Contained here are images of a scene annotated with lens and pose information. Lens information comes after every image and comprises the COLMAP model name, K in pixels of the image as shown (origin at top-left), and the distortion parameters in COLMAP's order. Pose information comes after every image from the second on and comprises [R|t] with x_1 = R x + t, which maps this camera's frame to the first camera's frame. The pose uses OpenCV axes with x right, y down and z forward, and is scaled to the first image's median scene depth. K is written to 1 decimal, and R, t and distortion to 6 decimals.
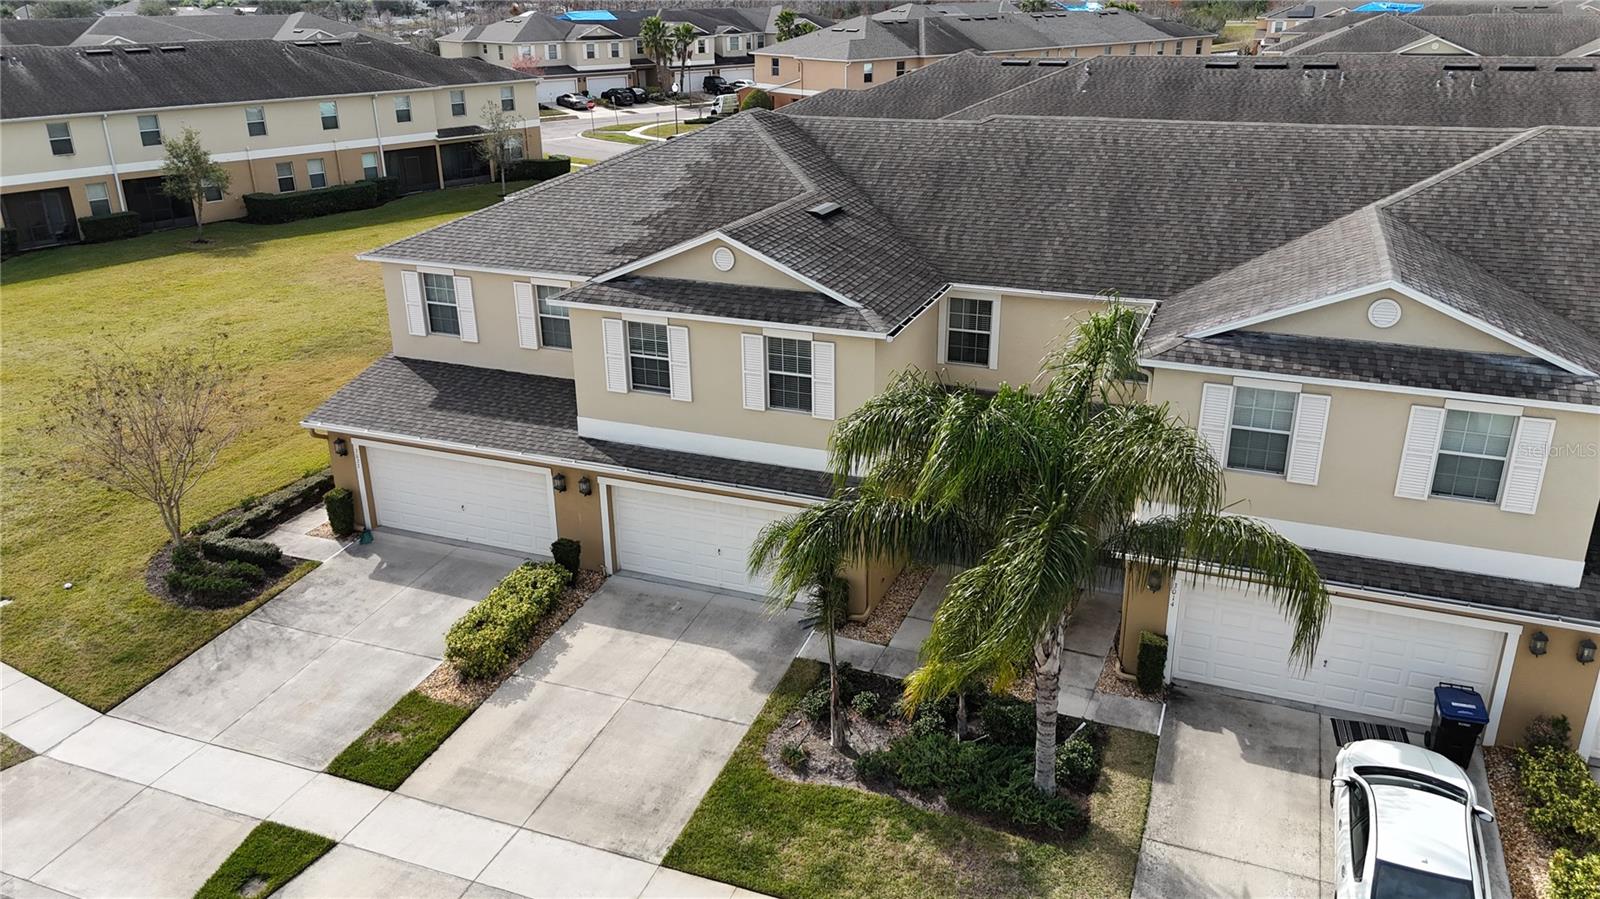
lens RADIAL K [[1174.1, 0, 797.3], [0, 1174.1, 452.4], [0, 0, 1]] dist [0.041147, 0.001490]
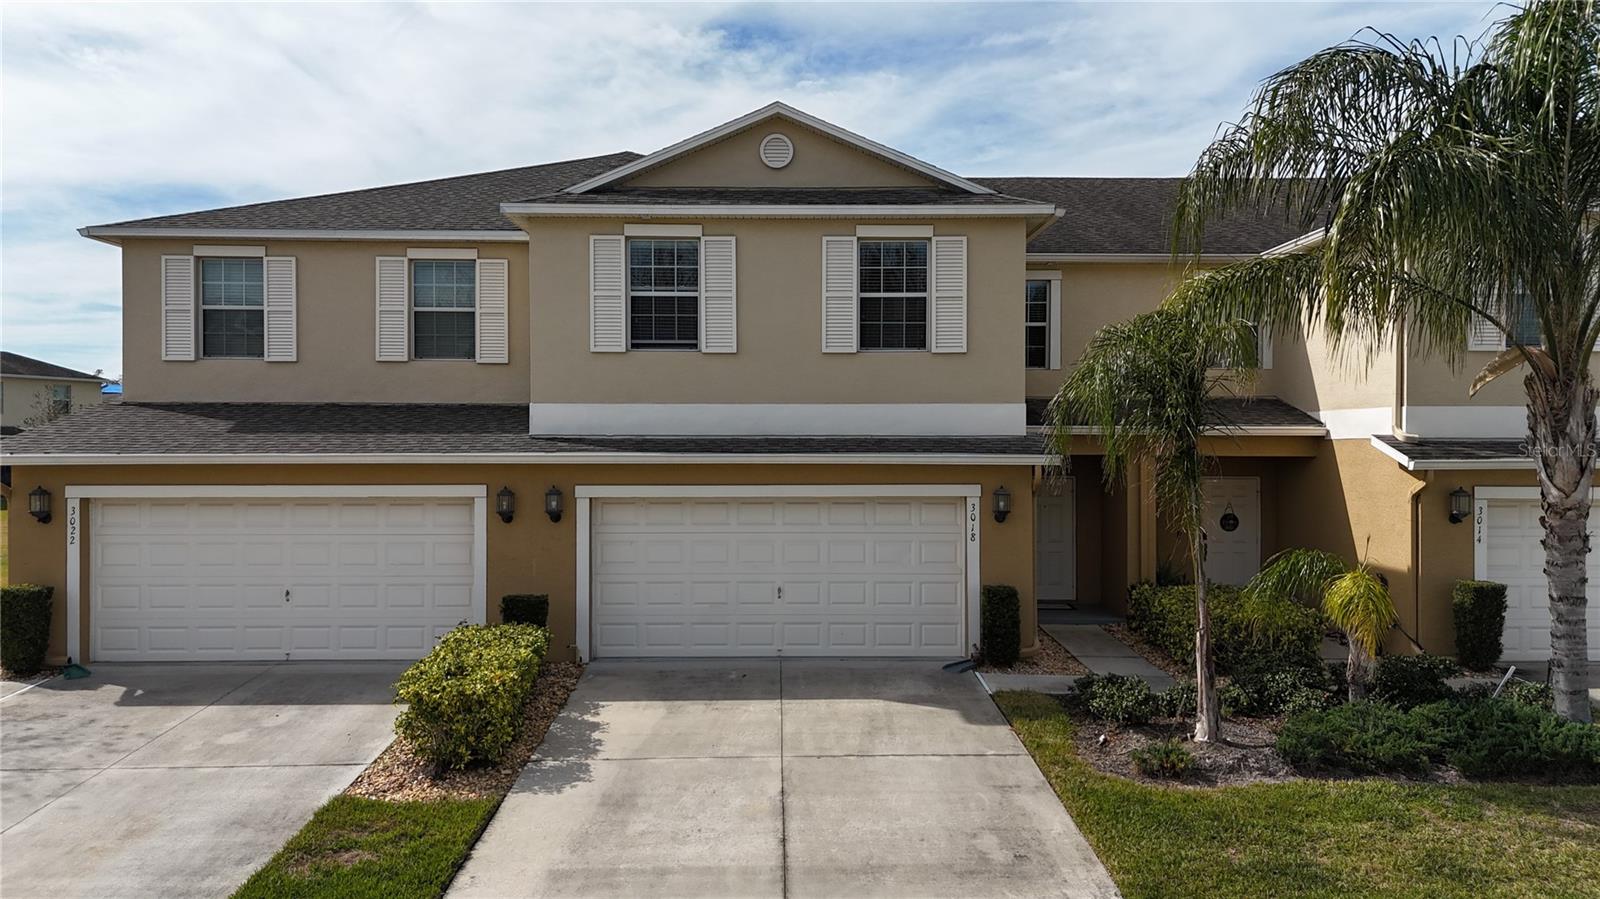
lens RADIAL K [[1174.1, 0, 801.9], [0, 1174.1, 447.1], [0, 0, 1]] dist [0.041147, 0.001490]
pose [[0.920860, 0.009382, 0.389782, -0.325968], [0.136342, 0.928846, -0.344466, 0.248686], [-0.365279, 0.370348, 0.854057, 0.454043]]
